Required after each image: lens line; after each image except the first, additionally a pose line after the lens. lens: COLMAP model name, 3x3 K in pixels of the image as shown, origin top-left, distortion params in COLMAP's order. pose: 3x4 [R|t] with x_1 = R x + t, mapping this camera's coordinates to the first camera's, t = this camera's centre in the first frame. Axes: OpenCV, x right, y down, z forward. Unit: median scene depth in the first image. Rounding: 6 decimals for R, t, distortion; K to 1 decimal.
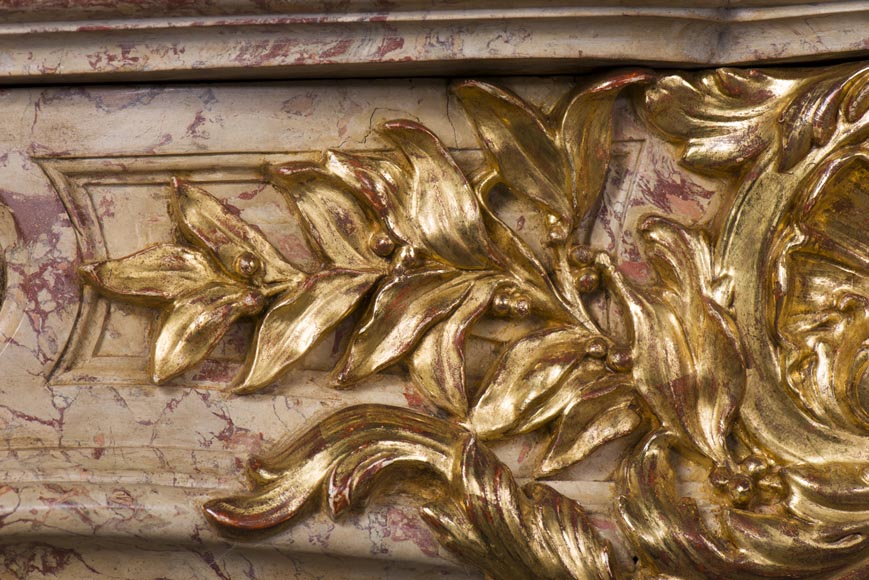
lens RADIAL K [[2702.9, 0, 434.5], [0, 2702.9, 290.0], [0, 0, 1]] dist [-0.141866, -1.102847]
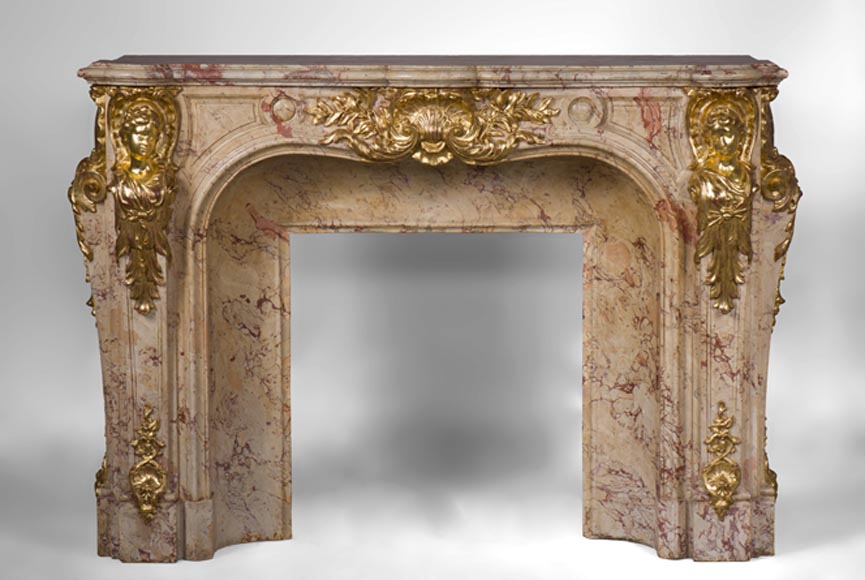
lens RADIAL K [[2617.7, 0, 433.3], [0, 2617.7, 179.2], [0, 0, 1]] dist [0.186241, 0.371830]
pose [[0.974036, 0.060278, -0.218219, 1.884705], [-0.033437, 0.991635, 0.124666, -0.761461], [0.223908, -0.114133, 0.967904, -6.242296]]
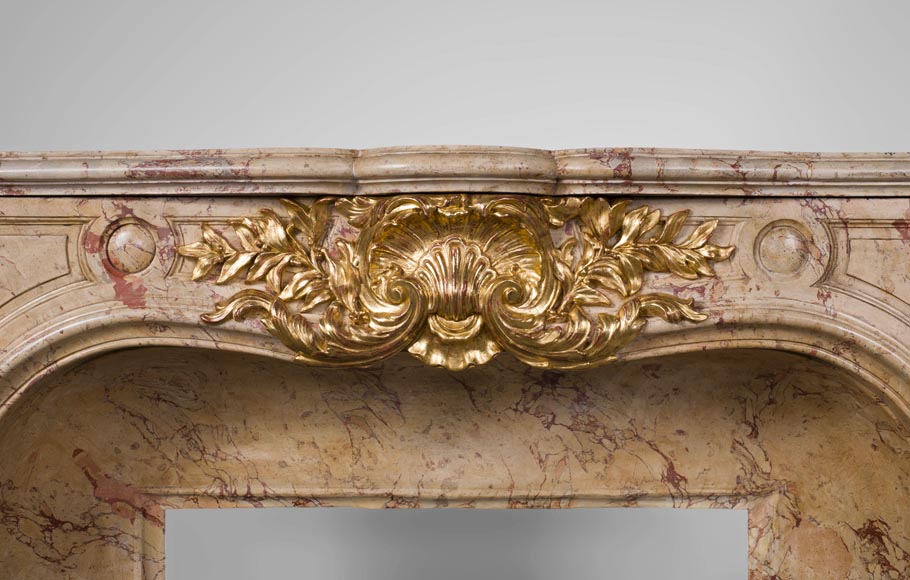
lens RADIAL K [[1392.4, 0, 453.8], [0, 1392.4, 267.3], [0, 0, 1]] dist [-0.108728, 0.100635]
pose [[0.978758, 0.041519, -0.200771, 0.595420], [-0.037372, 0.999003, 0.024405, -0.040309], [0.201584, -0.016383, 0.979334, -0.722320]]
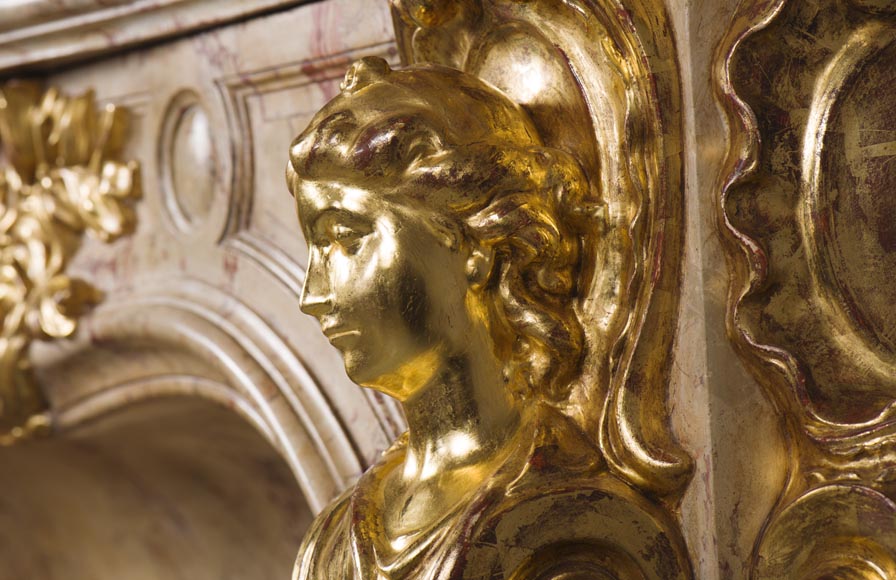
lens RADIAL K [[3127.6, 0, 448.0], [0, 3127.6, 290.0], [0, 0, 1]] dist [0.067491, 0.710243]
pose [[0.323844, 0.008653, -0.946071, 2.326265], [0.054428, 0.998132, 0.027760, -0.004626], [0.944544, -0.060483, 0.322768, 0.702821]]
